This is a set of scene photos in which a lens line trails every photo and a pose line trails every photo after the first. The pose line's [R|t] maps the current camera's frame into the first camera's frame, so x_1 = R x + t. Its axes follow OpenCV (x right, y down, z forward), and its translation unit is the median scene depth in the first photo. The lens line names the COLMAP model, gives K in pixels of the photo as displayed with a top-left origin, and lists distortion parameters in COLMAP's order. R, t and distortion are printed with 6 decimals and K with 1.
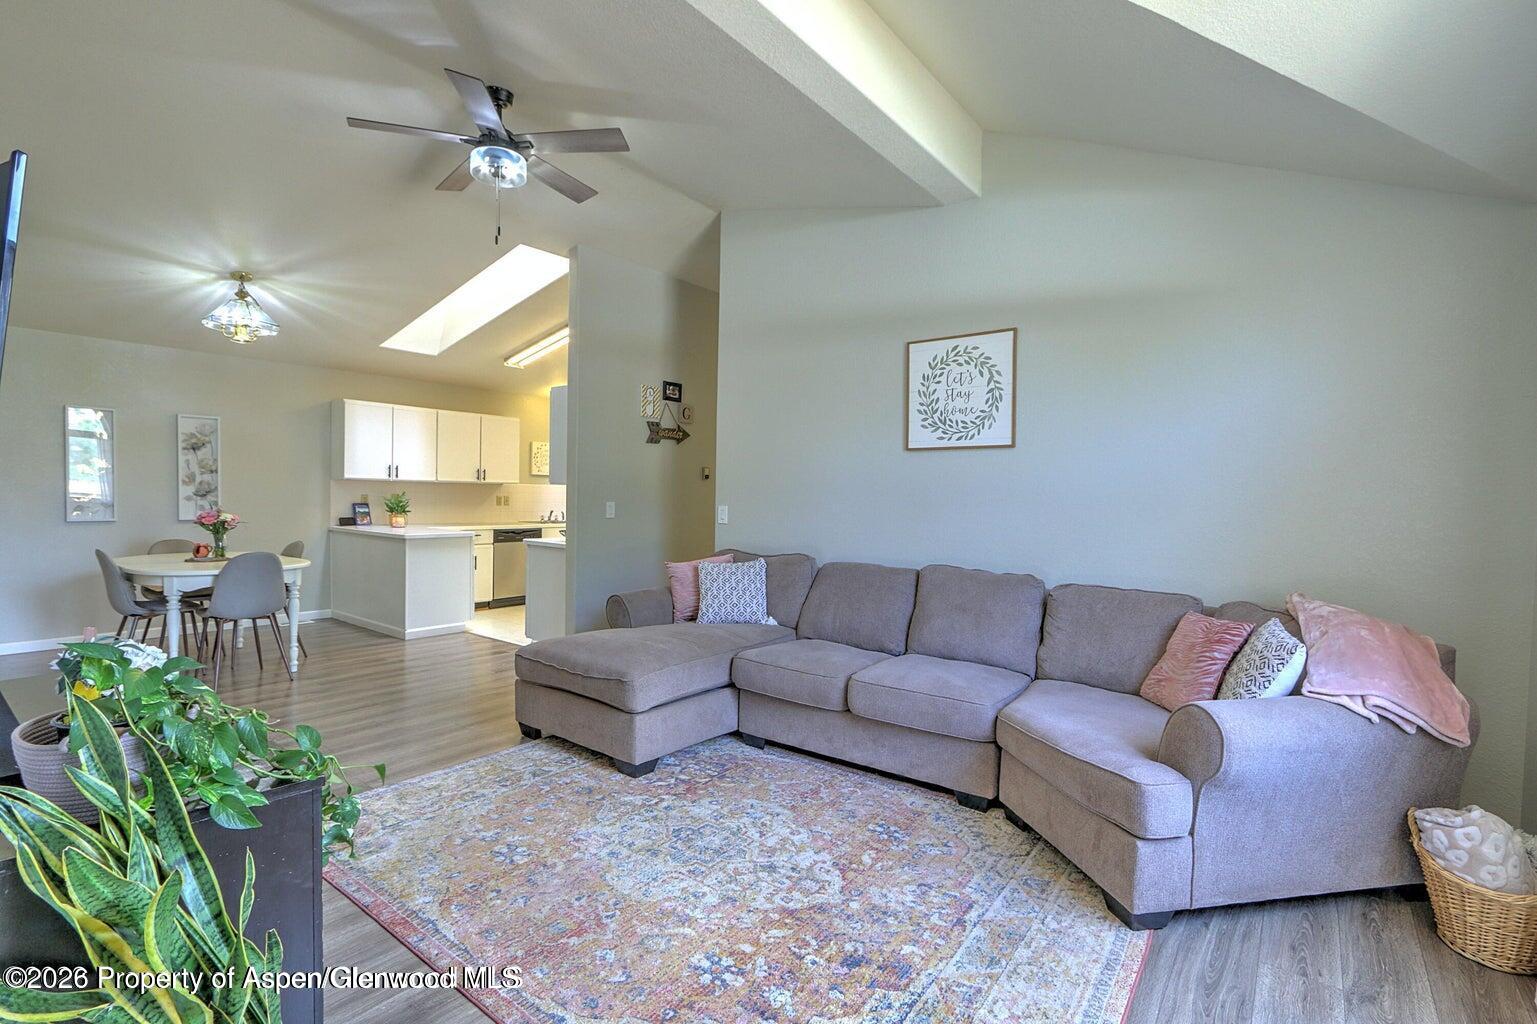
lens RADIAL K [[700.3, 0, 762.5], [0, 700.3, 516.5], [0, 0, 1]] dist [-0.017349, 0.002495]
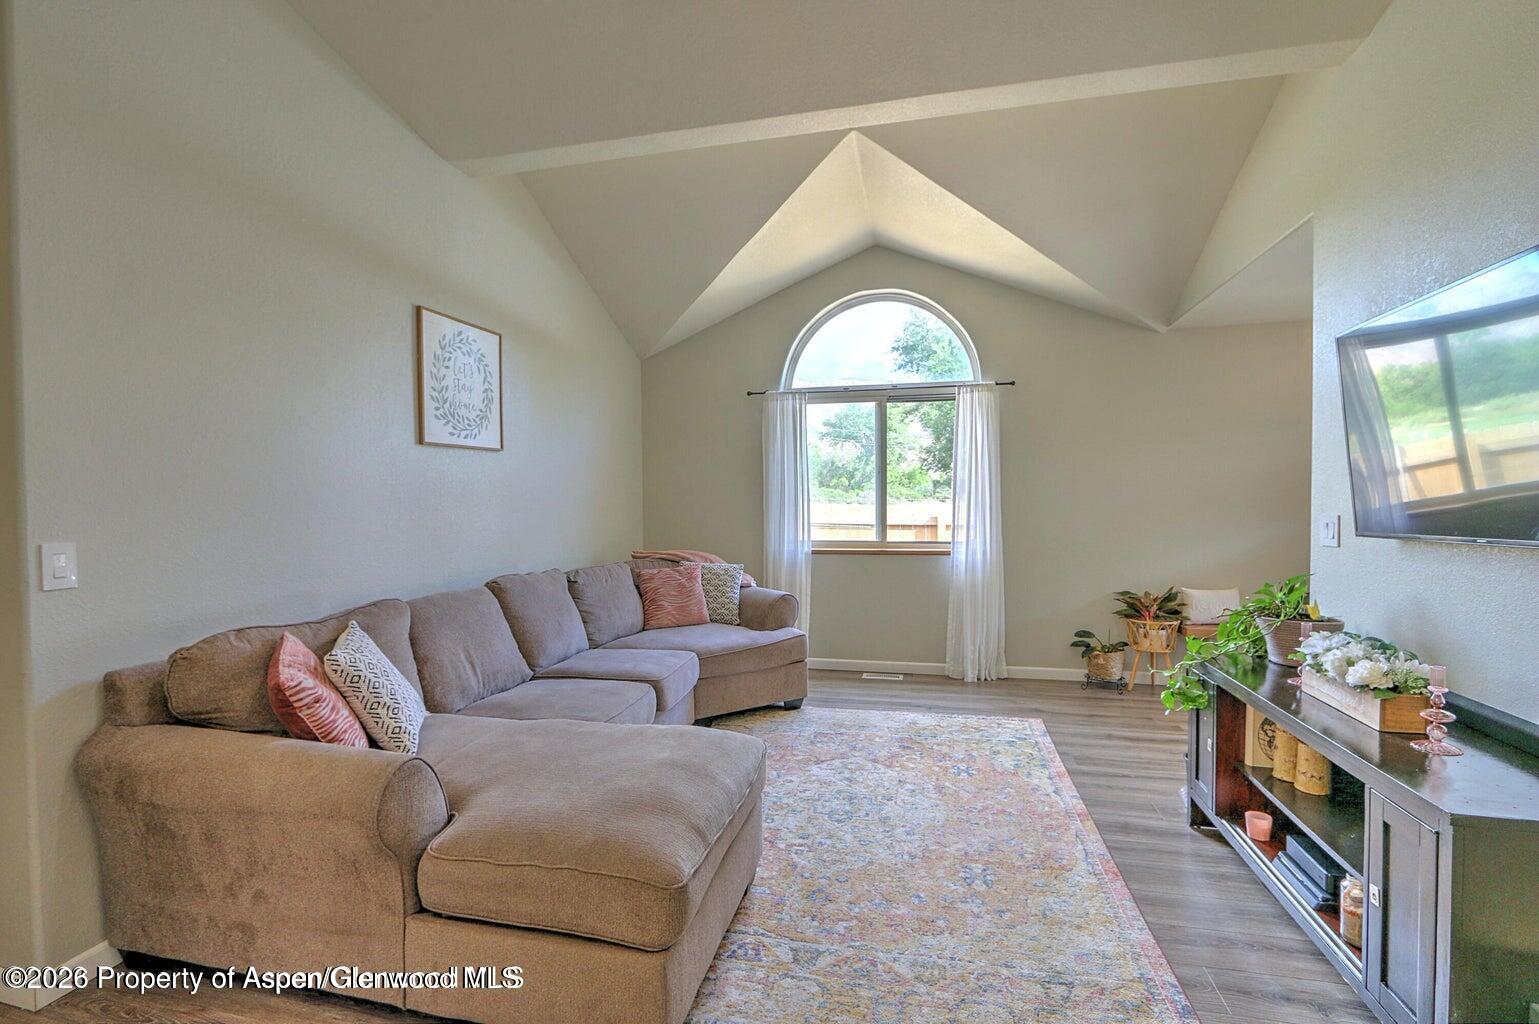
lens RADIAL K [[701.2, 0, 758.9], [0, 701.2, 510.7], [0, 0, 1]] dist [-0.017349, 0.002495]
pose [[-0.394441, -0.027555, 0.918508, -0.929434], [0.041672, 0.997986, 0.047834, -0.059416], [-0.917976, 0.057144, -0.392498, 1.364231]]
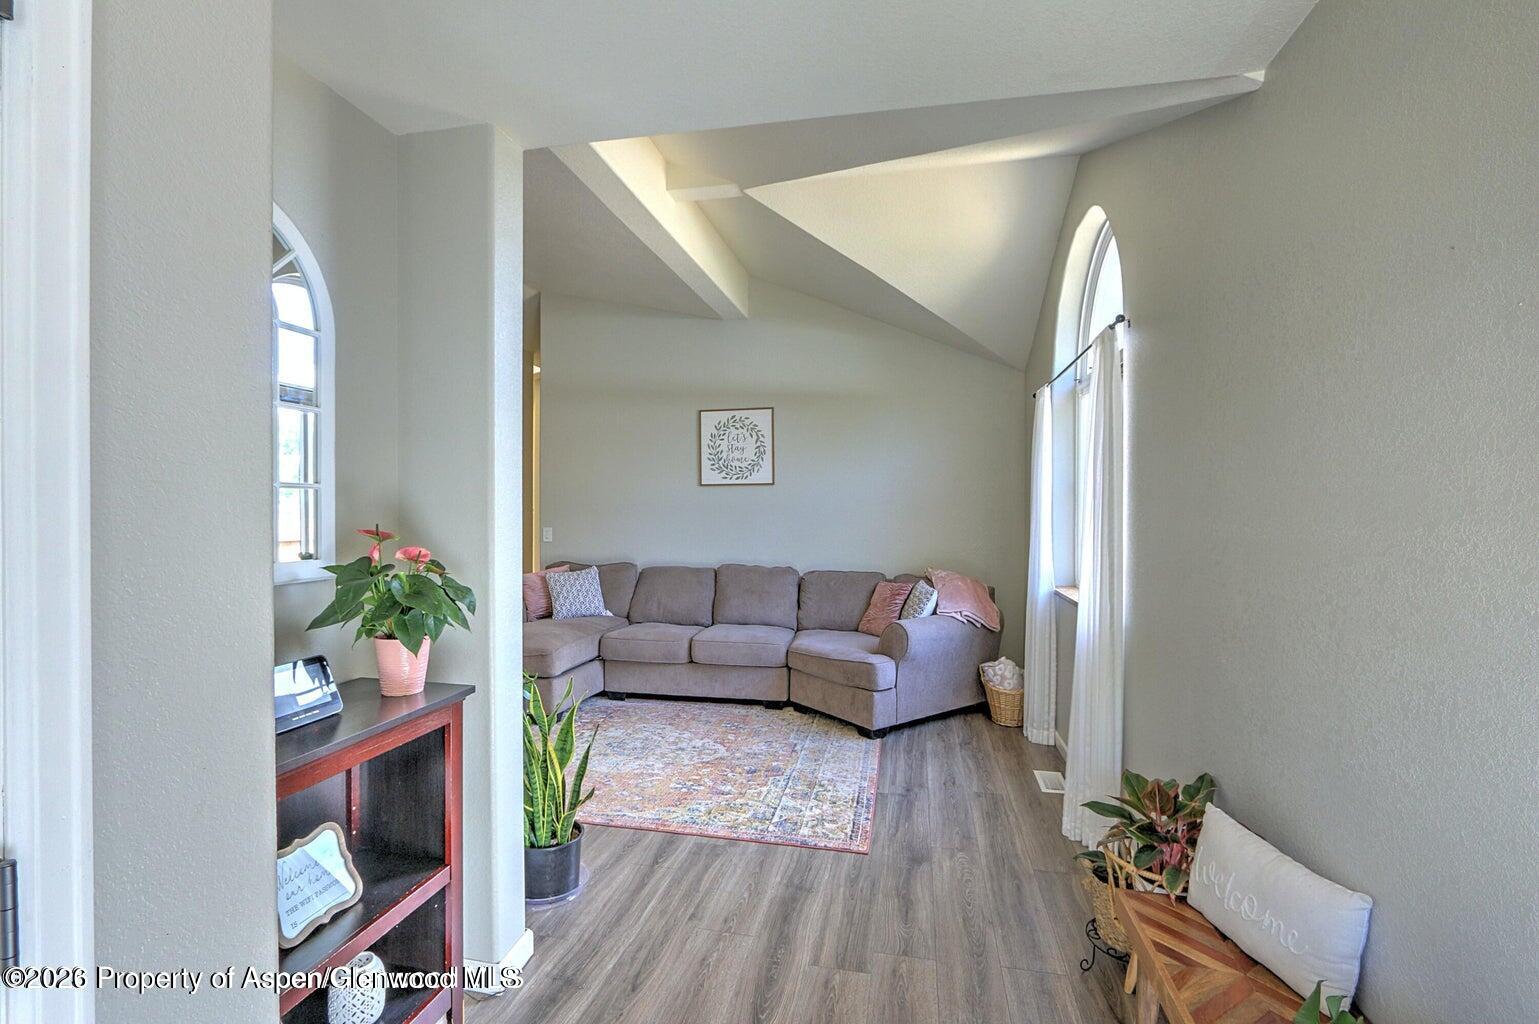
lens RADIAL K [[701.2, 0, 758.6], [0, 701.2, 521.6], [0, 0, 1]] dist [-0.017349, 0.002495]
pose [[0.900641, -0.023086, 0.433950, -0.436403], [0.028312, 0.999584, -0.005582, -0.014162], [-0.433641, 0.017313, 0.900920, -0.475964]]
